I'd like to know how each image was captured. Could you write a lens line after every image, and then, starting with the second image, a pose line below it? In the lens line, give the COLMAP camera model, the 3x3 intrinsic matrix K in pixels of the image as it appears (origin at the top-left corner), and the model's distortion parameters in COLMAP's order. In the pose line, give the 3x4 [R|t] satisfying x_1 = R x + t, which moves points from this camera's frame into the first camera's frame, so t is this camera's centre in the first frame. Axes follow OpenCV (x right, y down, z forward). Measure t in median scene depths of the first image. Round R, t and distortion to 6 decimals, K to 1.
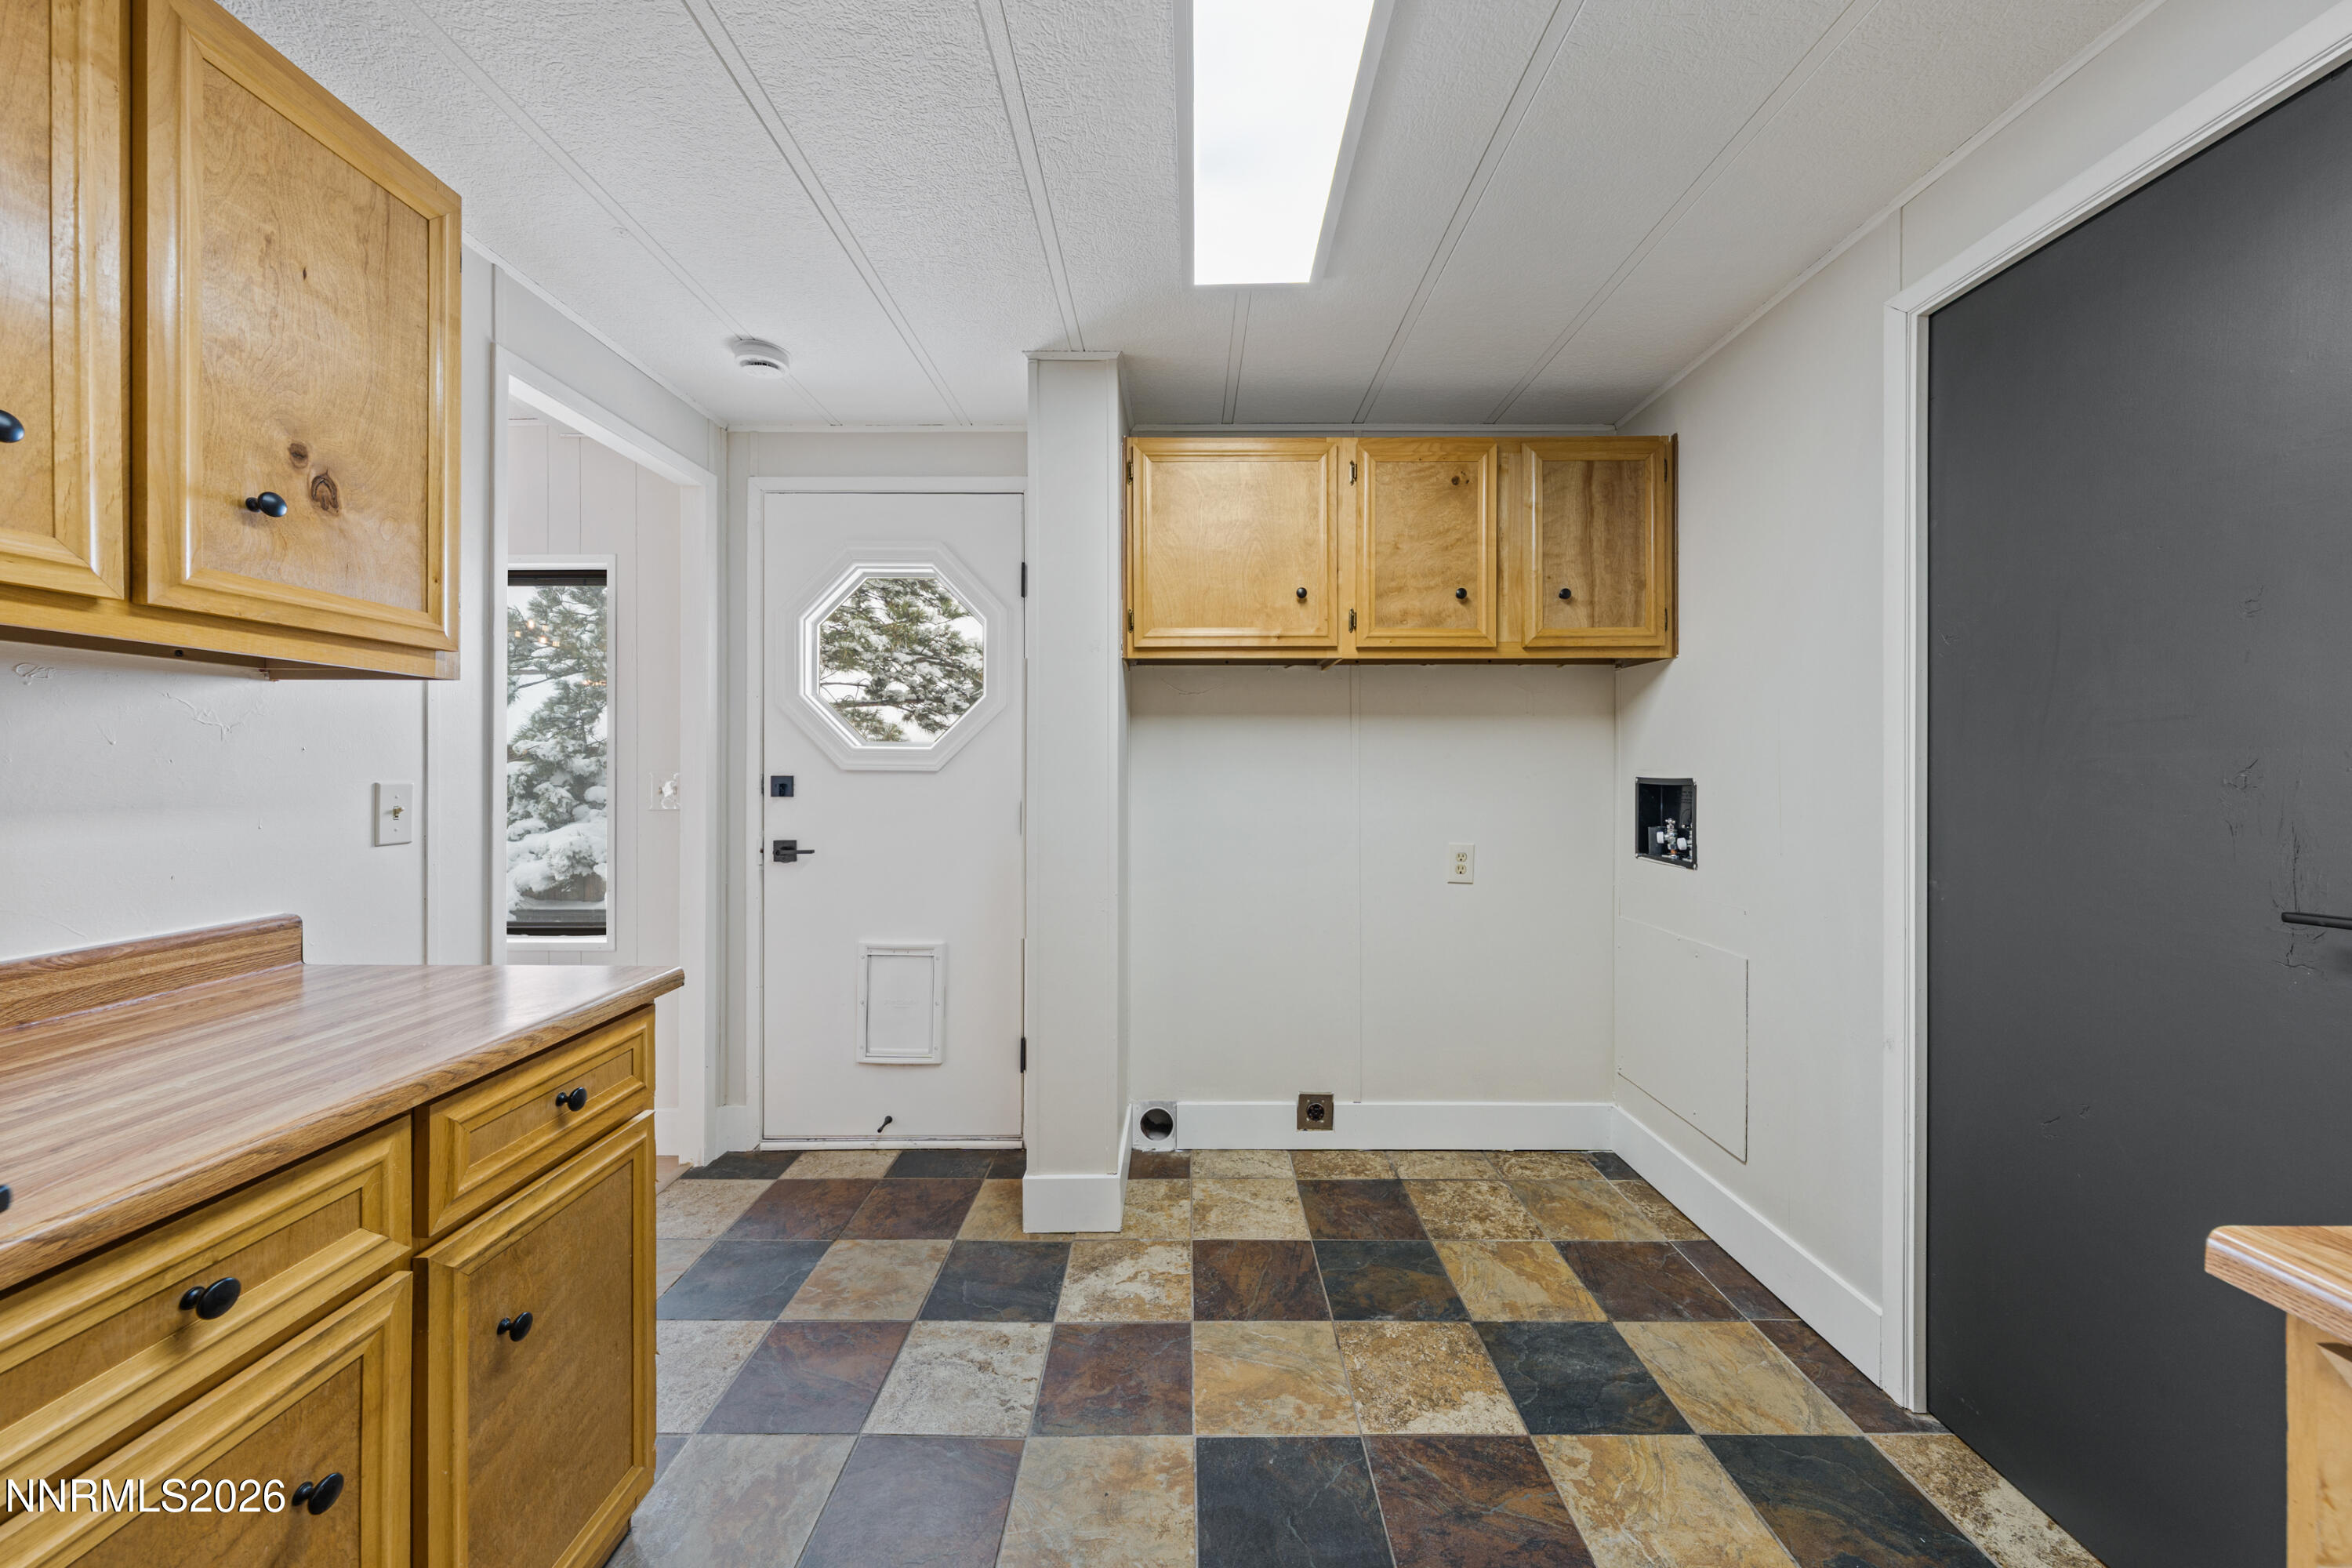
lens RADIAL K [[812.5, 0, 1183.9], [0, 812.5, 766.9], [0, 0, 1]] dist [-0.000408, 0.000114]
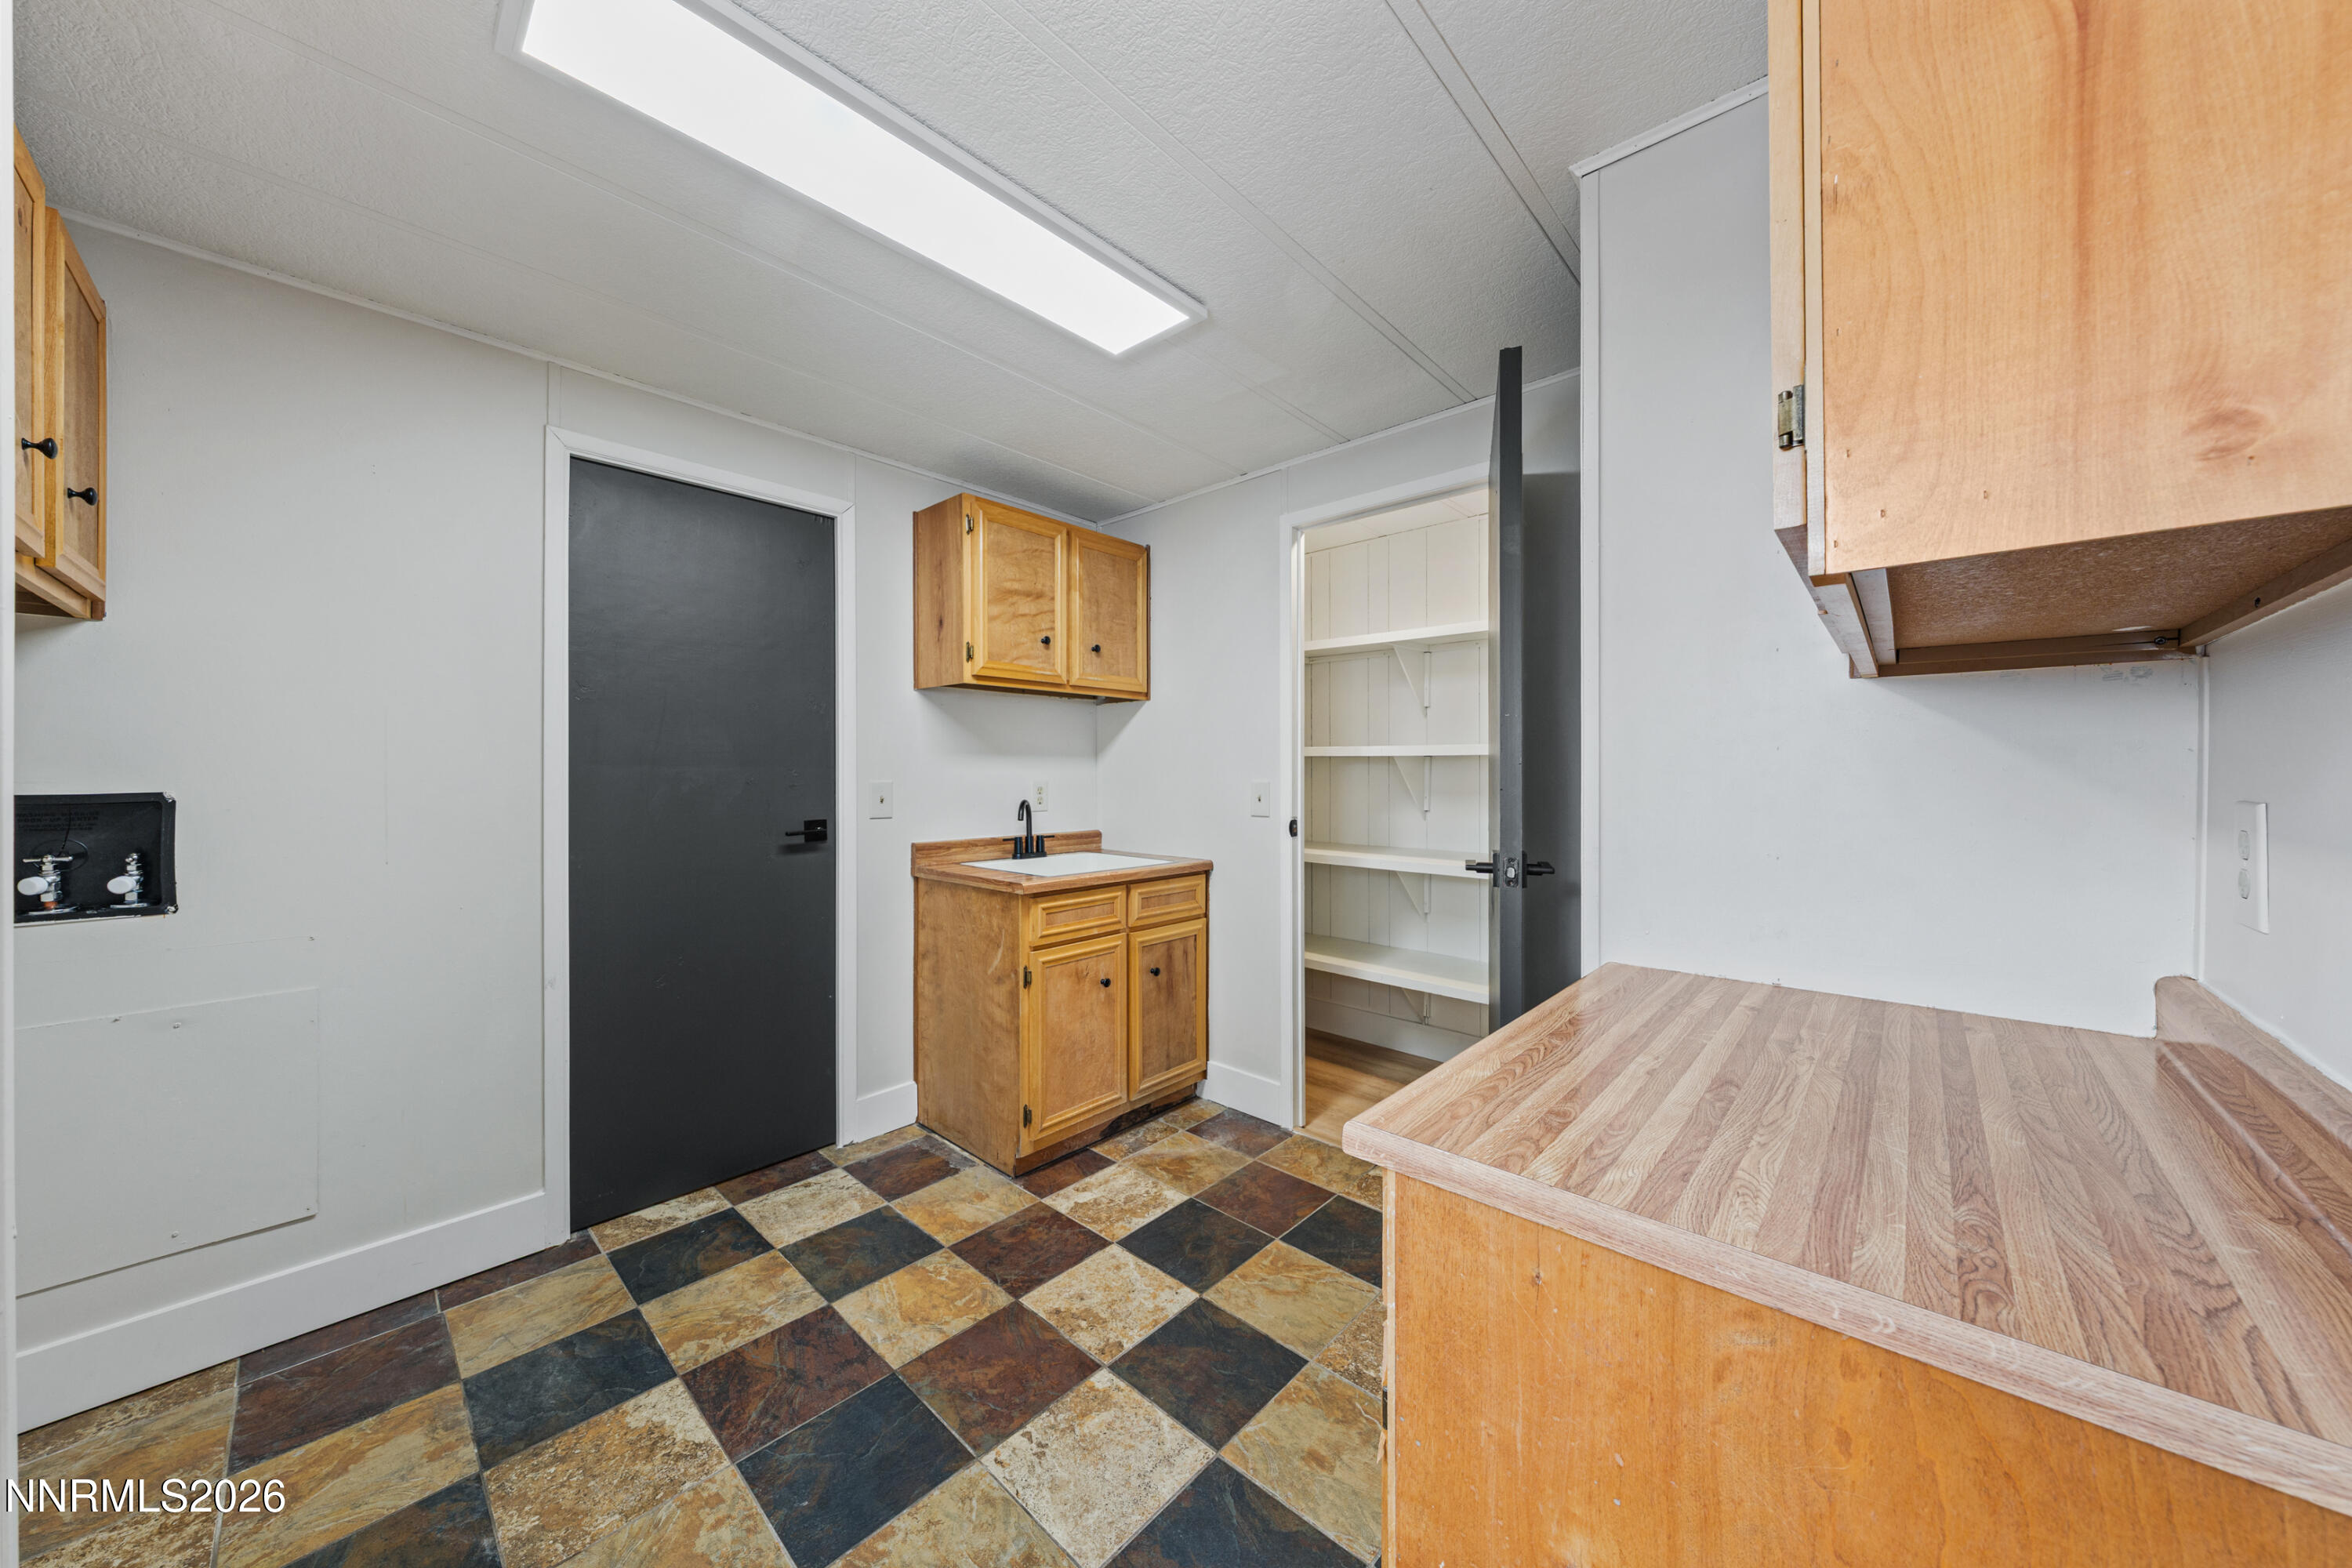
lens RADIAL K [[791.1, 0, 1186.2], [0, 791.1, 777.7], [0, 0, 1]] dist [-0.002716, -0.000138]
pose [[-0.739045, 0.000029, 0.673656, -0.802280], [0.003329, 0.999988, 0.003610, 0.005032], [-0.673648, 0.004911, -0.739036, 1.311129]]
